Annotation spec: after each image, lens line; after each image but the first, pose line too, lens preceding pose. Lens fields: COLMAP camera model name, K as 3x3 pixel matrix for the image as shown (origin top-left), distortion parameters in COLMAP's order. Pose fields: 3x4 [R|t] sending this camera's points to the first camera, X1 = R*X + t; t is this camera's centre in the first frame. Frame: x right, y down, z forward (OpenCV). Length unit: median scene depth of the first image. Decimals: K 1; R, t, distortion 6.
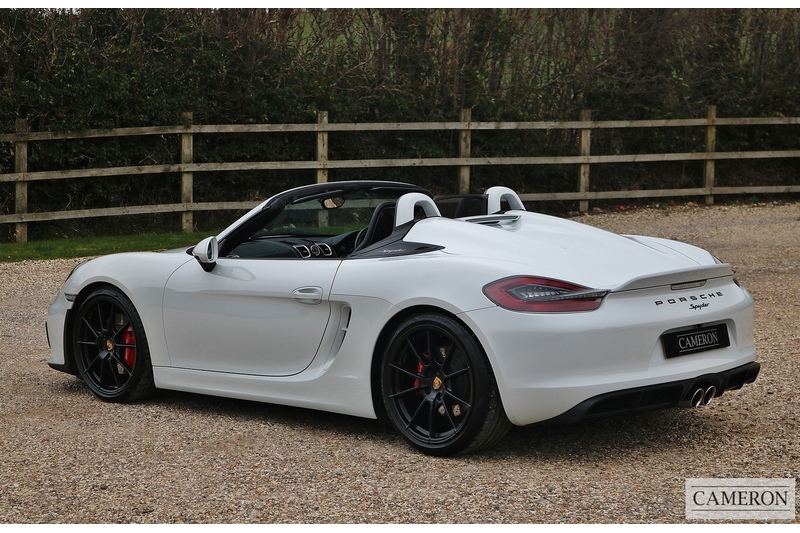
lens RADIAL K [[1747.8, 0, 400.0], [0, 1747.8, 266.5], [0, 0, 1]] dist [-0.013780, 0.251862]
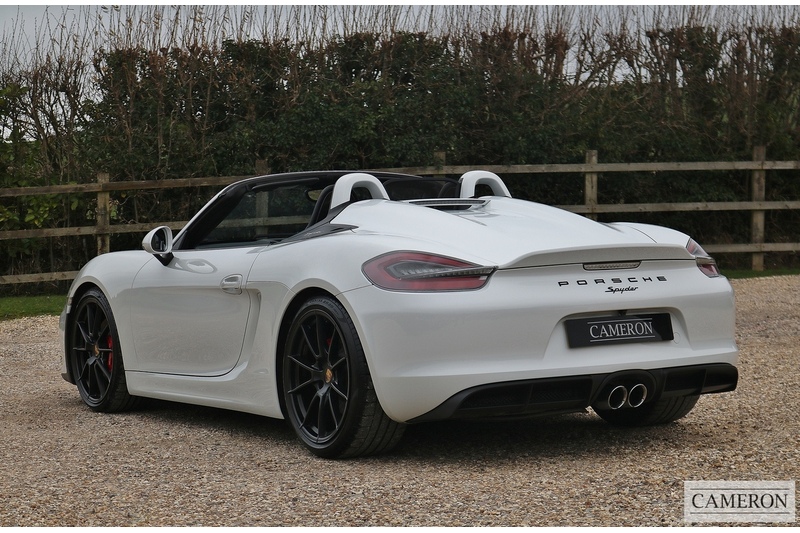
lens RADIAL K [[1890.5, 0, 400.0], [0, 1890.5, 266.5], [0, 0, 1]] dist [0.033994, -0.043529]
pose [[0.966029, 0.000459, -0.258432, 0.121458], [-0.013814, 0.998661, -0.049863, 0.023444], [0.258063, 0.051740, 0.964742, 0.031625]]
